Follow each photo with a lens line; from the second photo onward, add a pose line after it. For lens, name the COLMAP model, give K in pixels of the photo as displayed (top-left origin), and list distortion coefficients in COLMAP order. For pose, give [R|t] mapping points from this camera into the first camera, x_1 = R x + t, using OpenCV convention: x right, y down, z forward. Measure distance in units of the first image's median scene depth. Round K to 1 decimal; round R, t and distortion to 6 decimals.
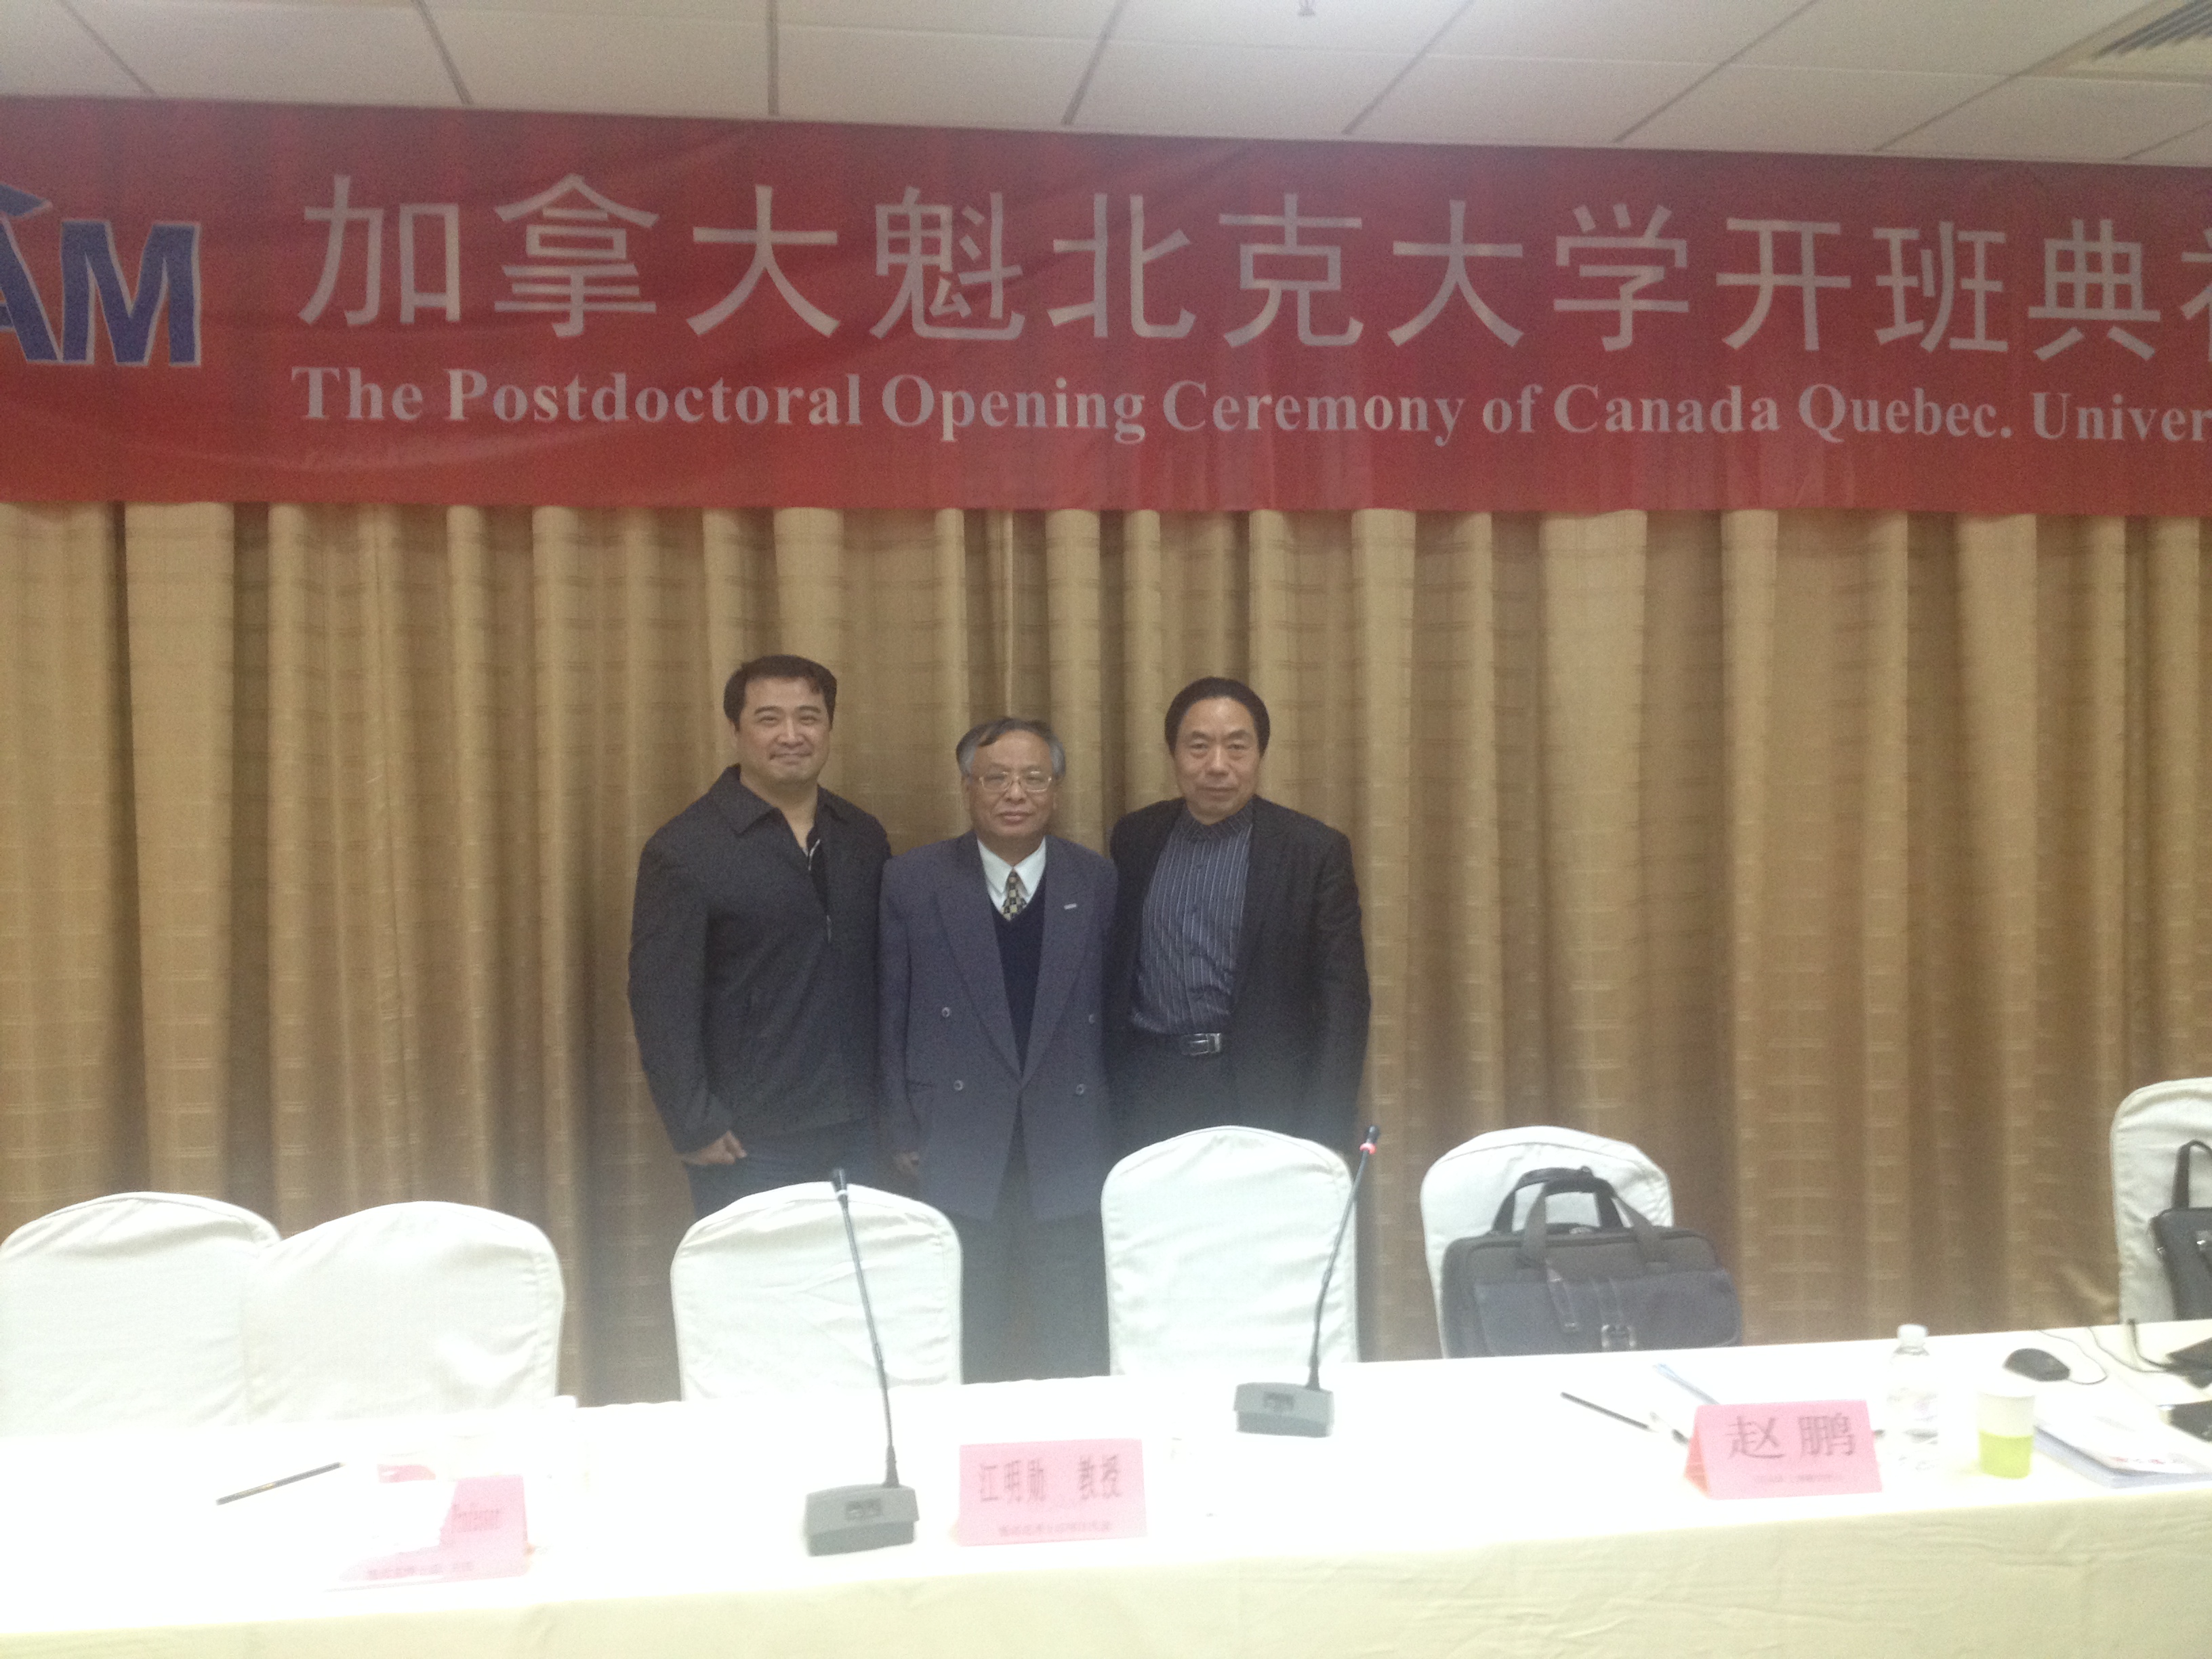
lens RADIAL K [[2598.5, 0, 1106.0], [0, 2598.5, 829.5], [0, 0, 1]] dist [0.131798, -0.565002]
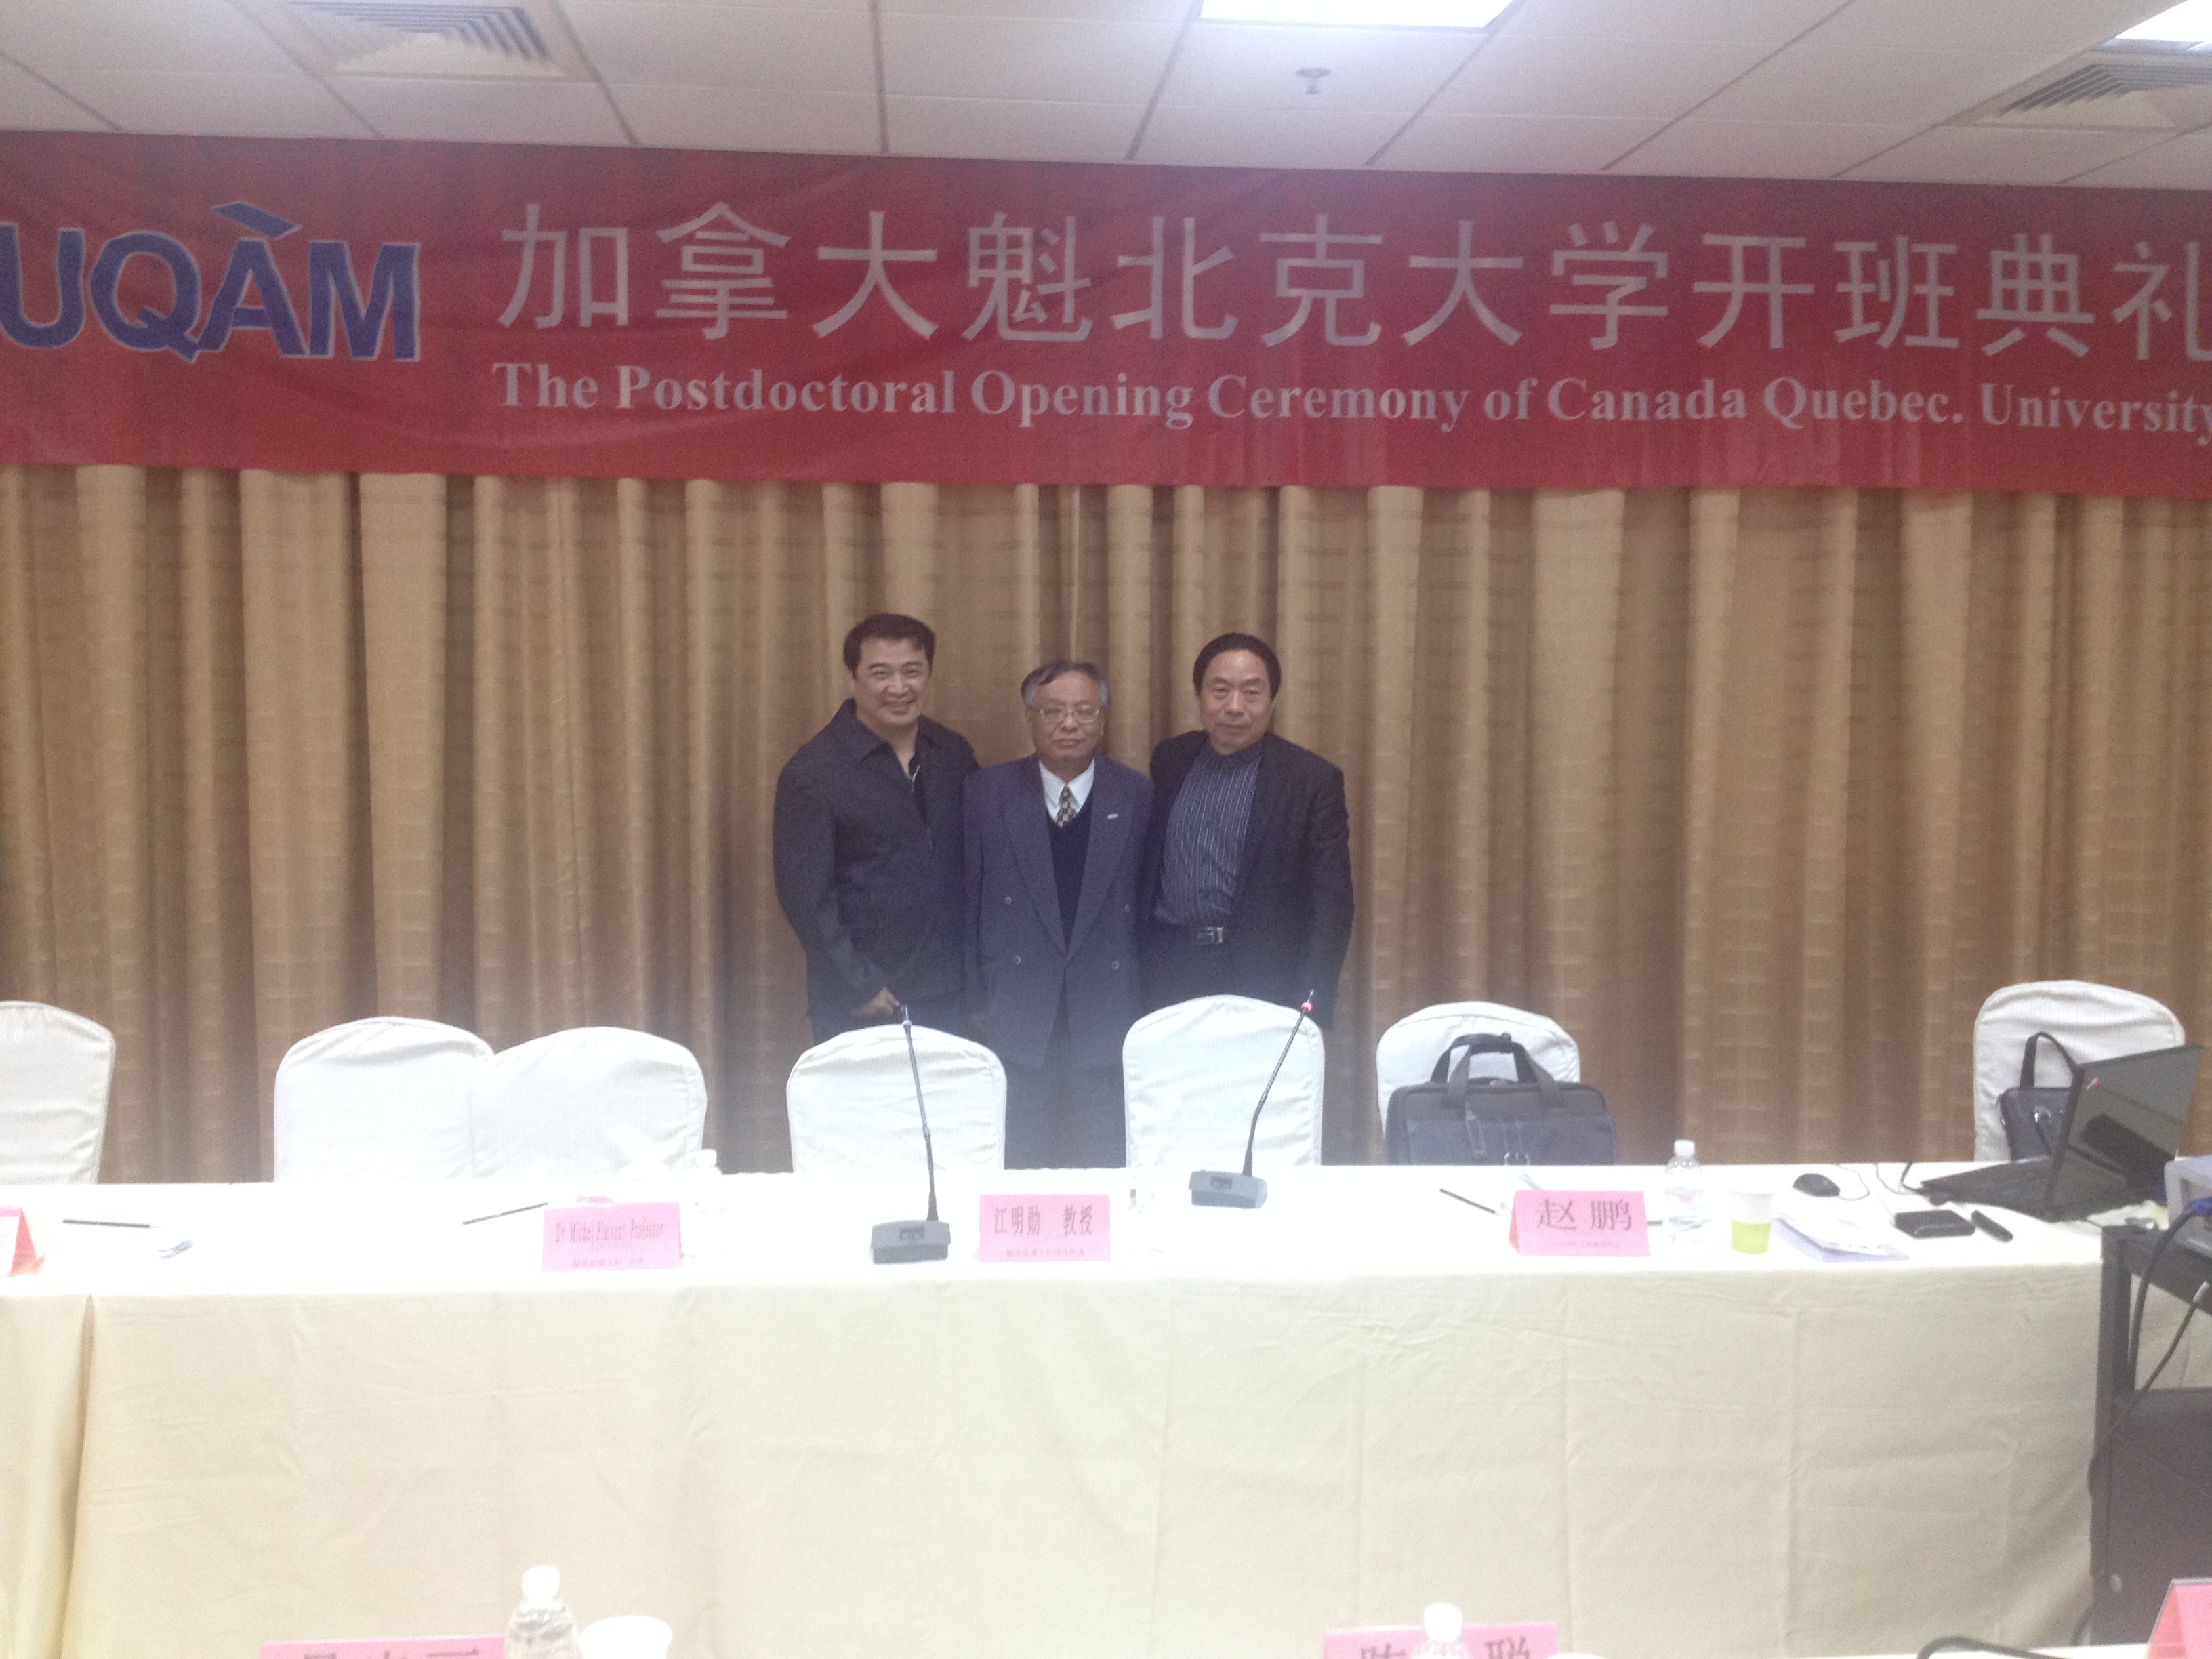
lens RADIAL K [[2801.0, 0, 1055.1], [0, 2801.0, 930.2], [0, 0, 1]] dist [0.176681, -0.692789]
pose [[0.996635, 0.025997, -0.077730, 0.061035], [-0.020331, 0.997138, 0.072824, -0.012729], [0.079401, -0.070998, 0.994311, -0.311725]]
